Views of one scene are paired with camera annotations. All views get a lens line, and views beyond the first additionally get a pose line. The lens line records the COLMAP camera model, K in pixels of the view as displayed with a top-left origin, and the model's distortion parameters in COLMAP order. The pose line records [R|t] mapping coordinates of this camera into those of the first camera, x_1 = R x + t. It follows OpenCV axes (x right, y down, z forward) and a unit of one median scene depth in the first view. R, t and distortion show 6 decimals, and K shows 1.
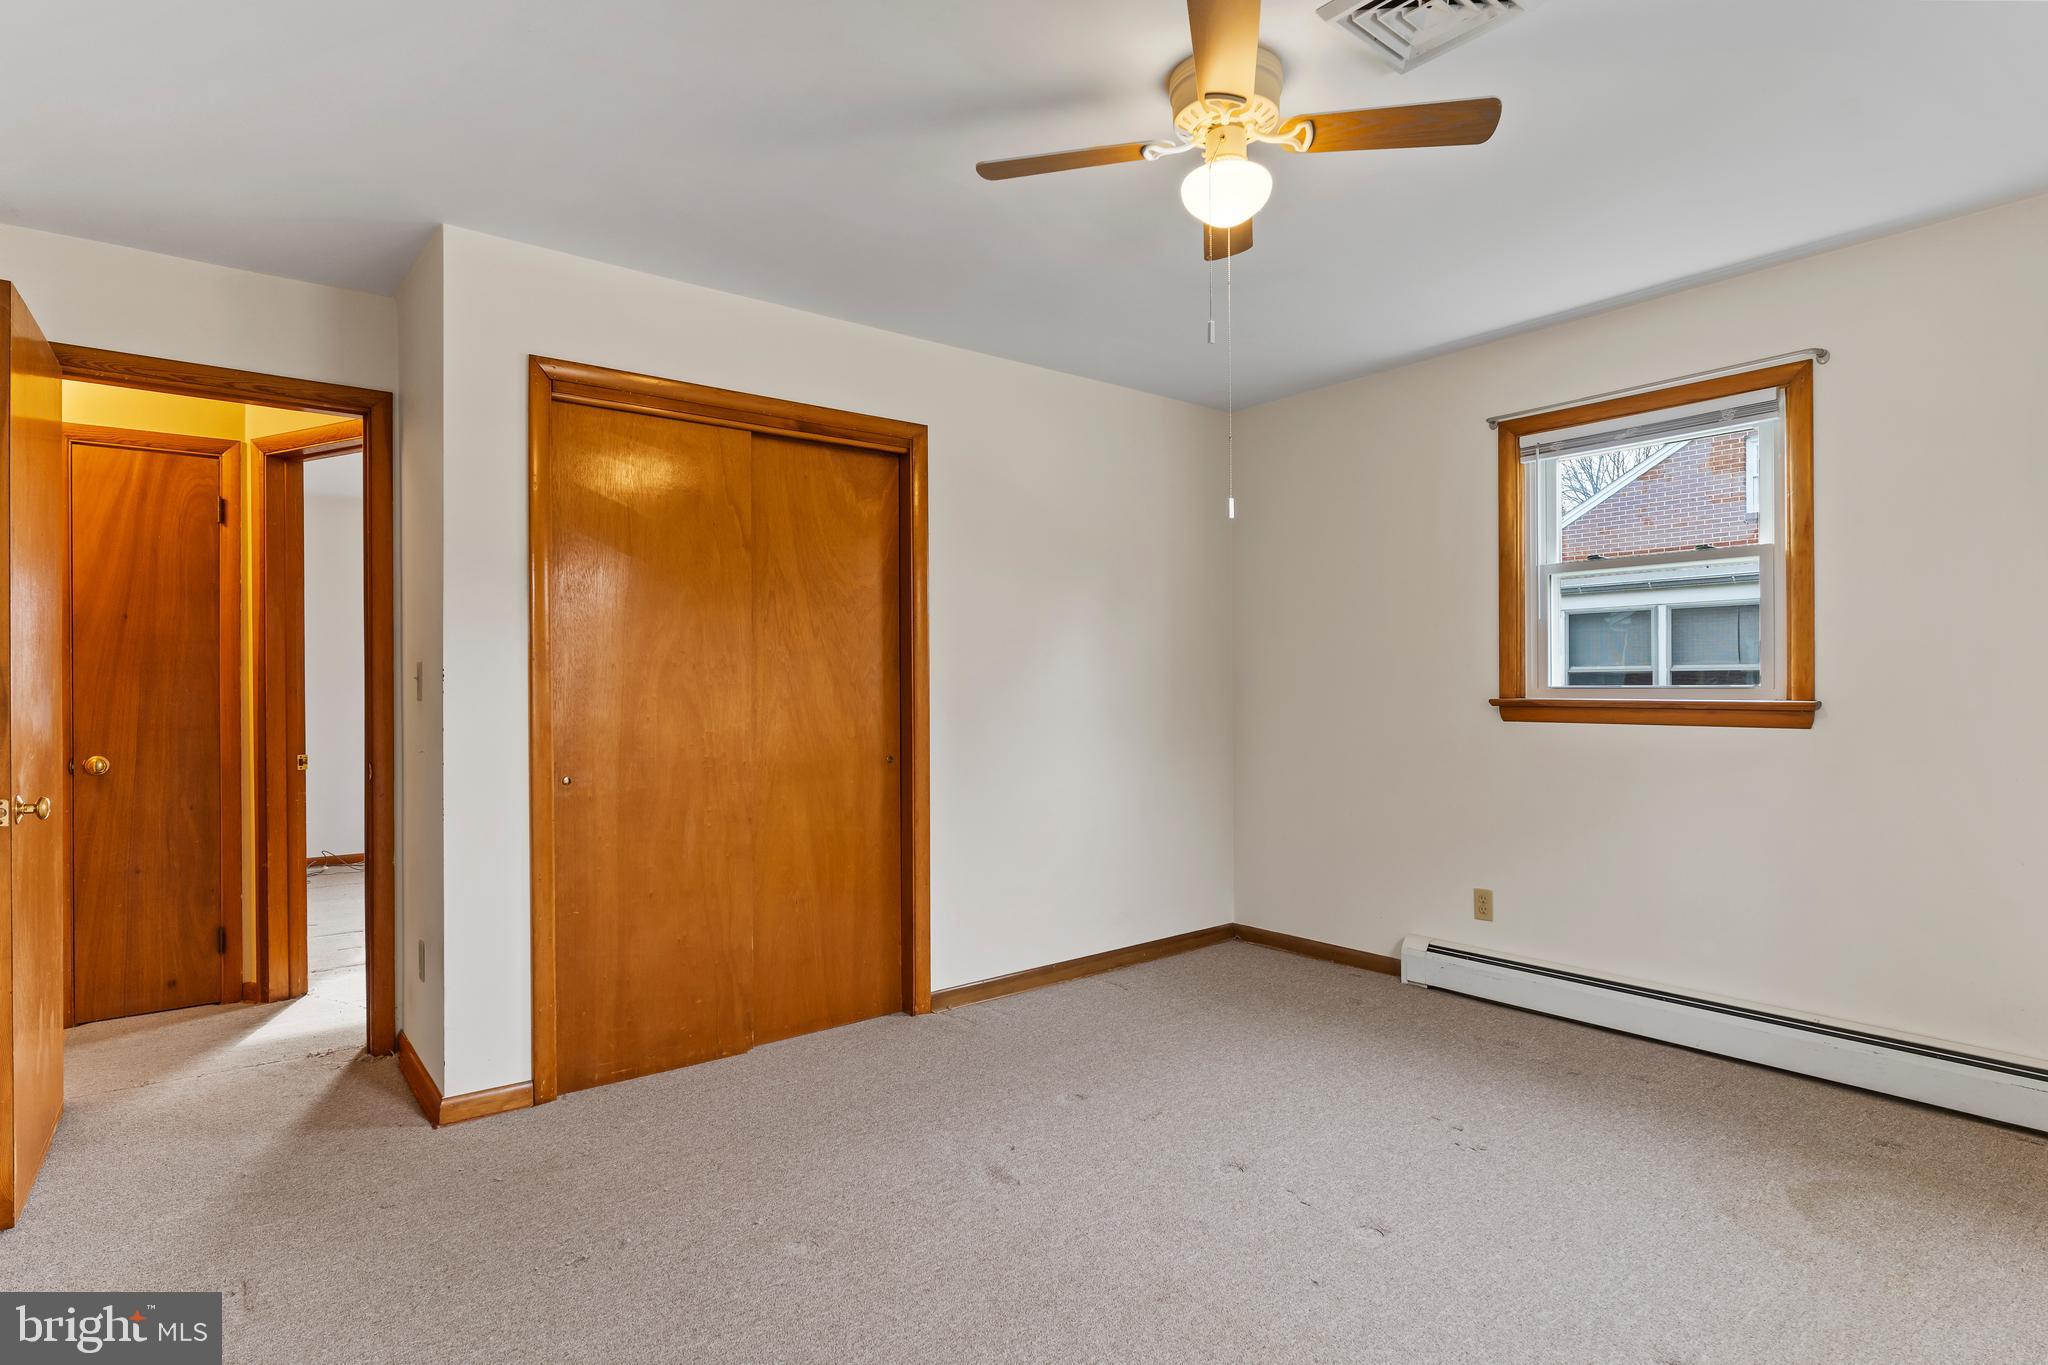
lens RADIAL K [[1056.7, 0, 1019.4], [0, 1056.7, 686.2], [0, 0, 1]] dist [-0.001984, 0.000812]
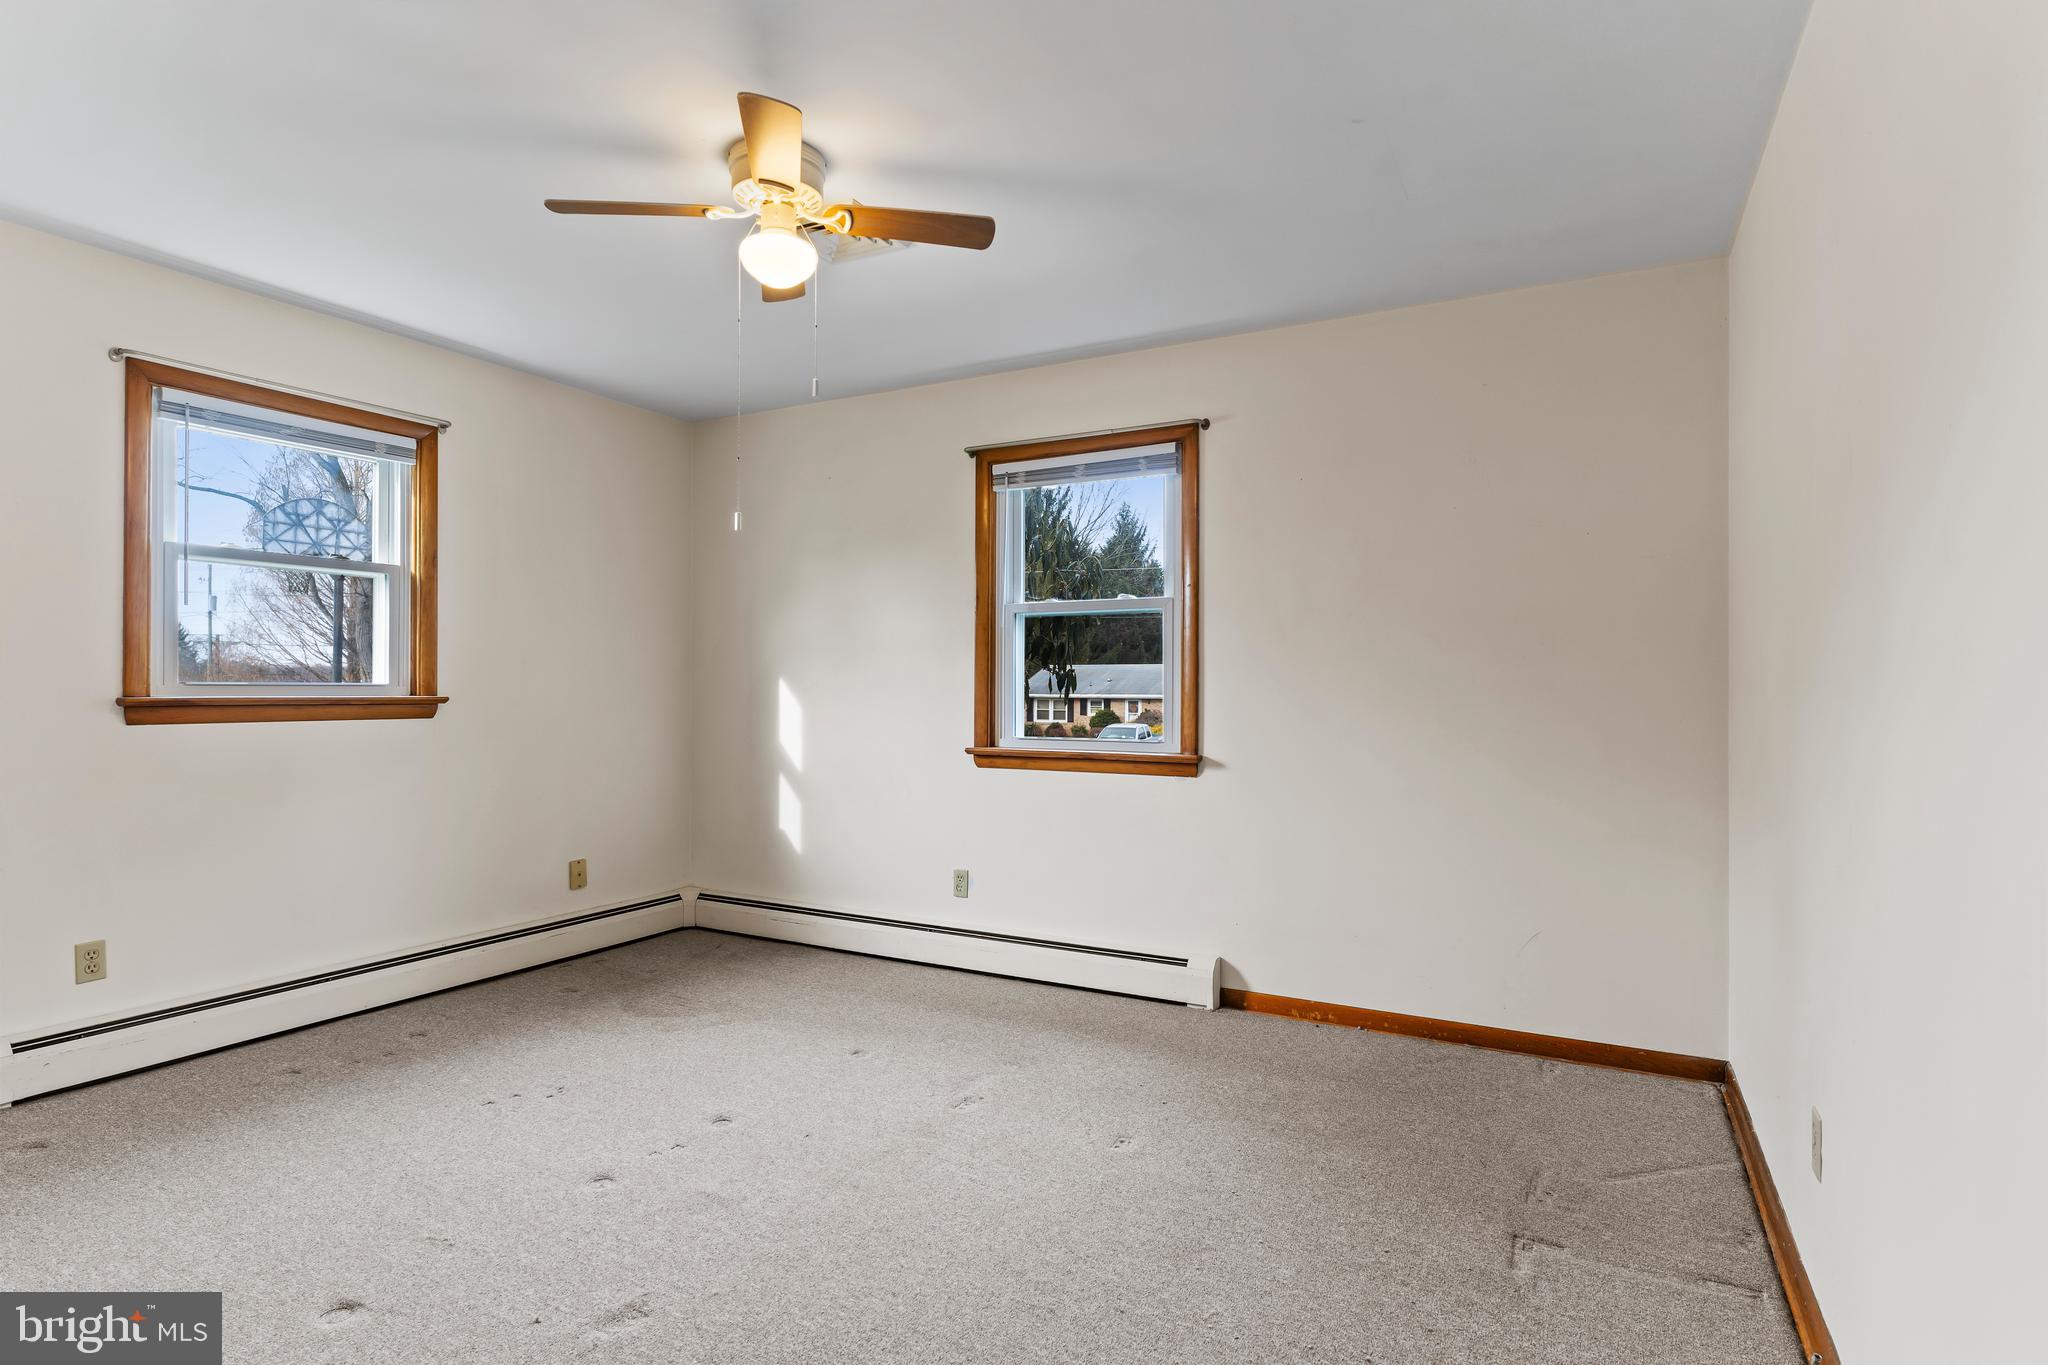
lens RADIAL K [[1042.2, 0, 1019.8], [0, 1042.2, 687.7], [0, 0, 1]] dist [-0.003510, 0.000142]
pose [[-0.385578, 0.003496, 0.922668, -0.659704], [0.000237, 0.999993, -0.003690, 0.008688], [-0.922675, -0.001205, -0.385577, 0.815399]]
